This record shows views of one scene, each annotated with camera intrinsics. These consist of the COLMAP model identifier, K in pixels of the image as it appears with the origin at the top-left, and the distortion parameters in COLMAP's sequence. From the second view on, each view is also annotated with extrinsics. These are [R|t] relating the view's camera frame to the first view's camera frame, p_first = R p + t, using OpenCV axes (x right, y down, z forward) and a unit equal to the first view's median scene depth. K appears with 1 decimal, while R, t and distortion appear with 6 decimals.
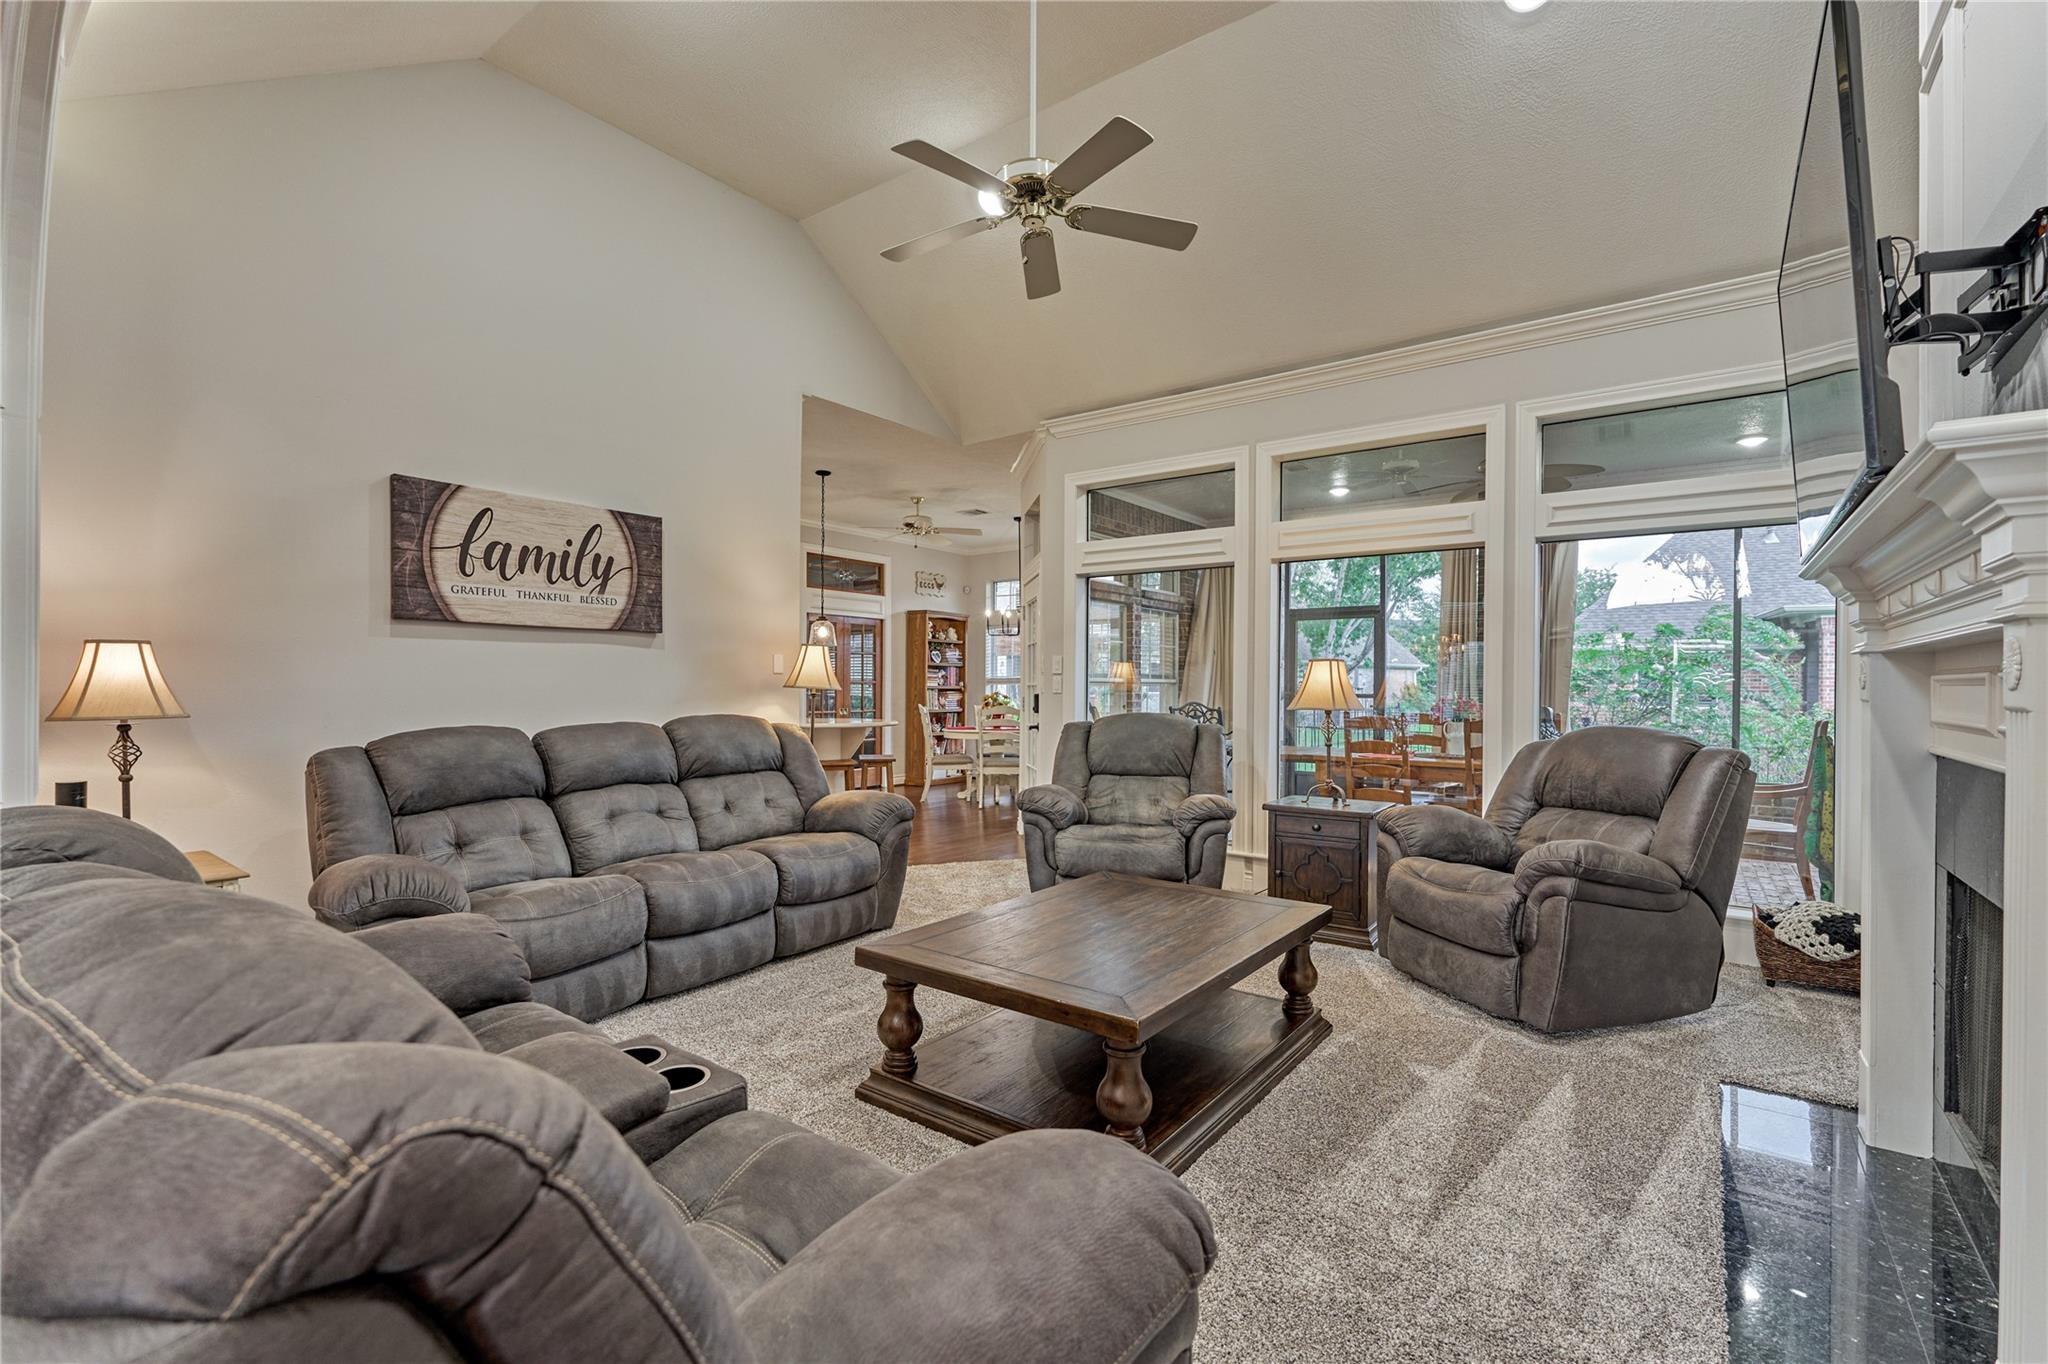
lens RADIAL K [[896.1, 0, 1034.6], [0, 896.1, 680.2], [0, 0, 1]] dist [-0.009842, -0.000391]
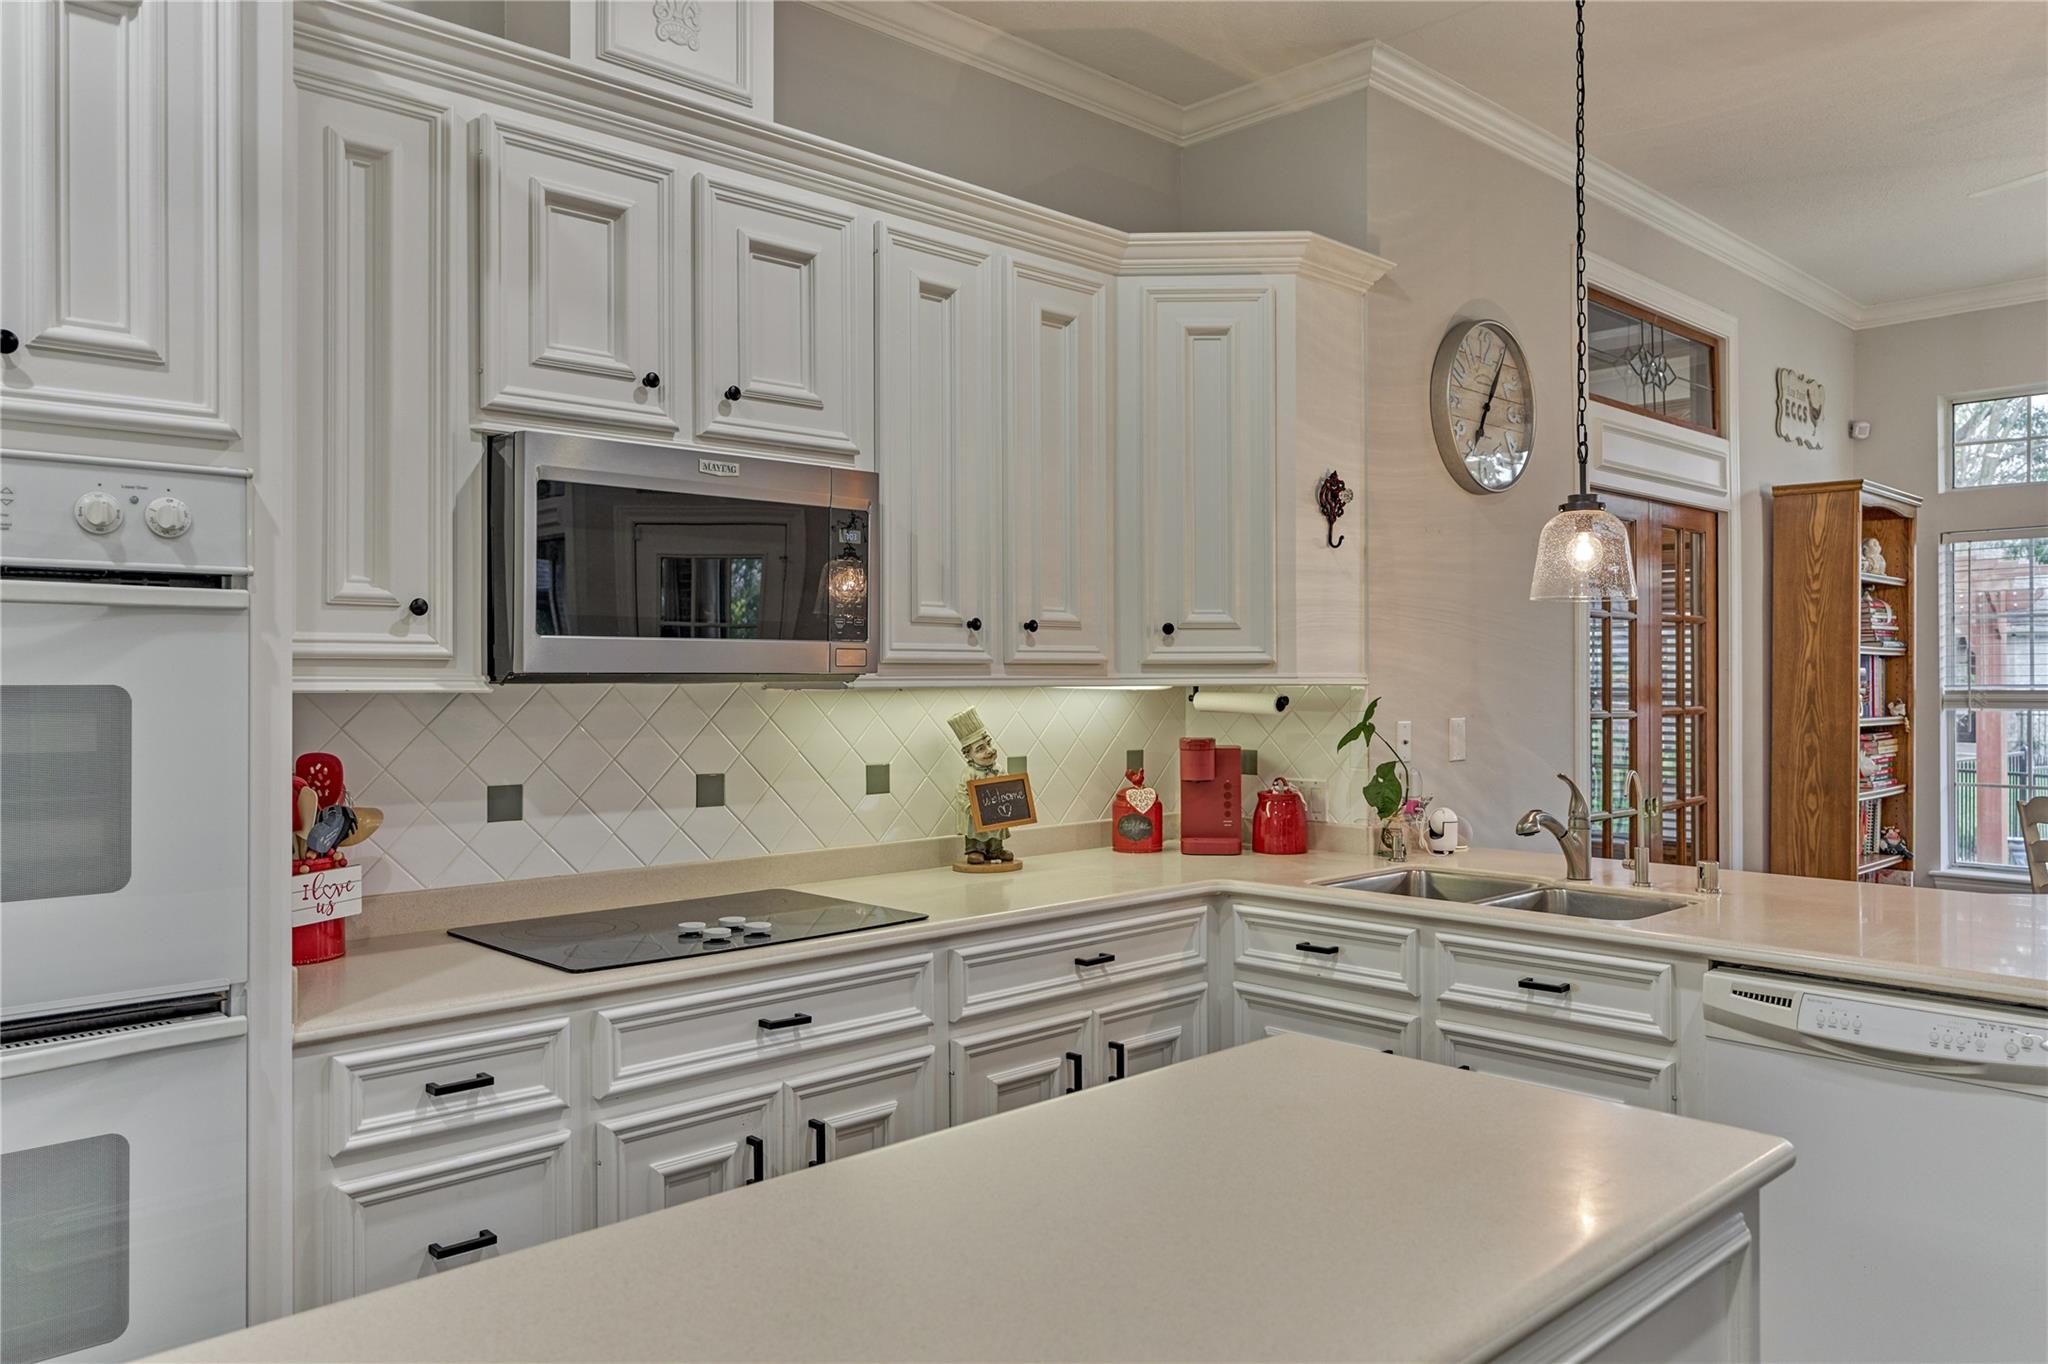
lens RADIAL K [[1448.3, 0, 1023.1], [0, 1448.3, 663.5], [0, 0, 1]] dist [0.006603, -0.001628]
pose [[0.985370, -0.007545, -0.170262, -0.332620], [0.007497, 0.999971, -0.000924, -0.015876], [0.170264, -0.000366, 0.985398, 0.453994]]
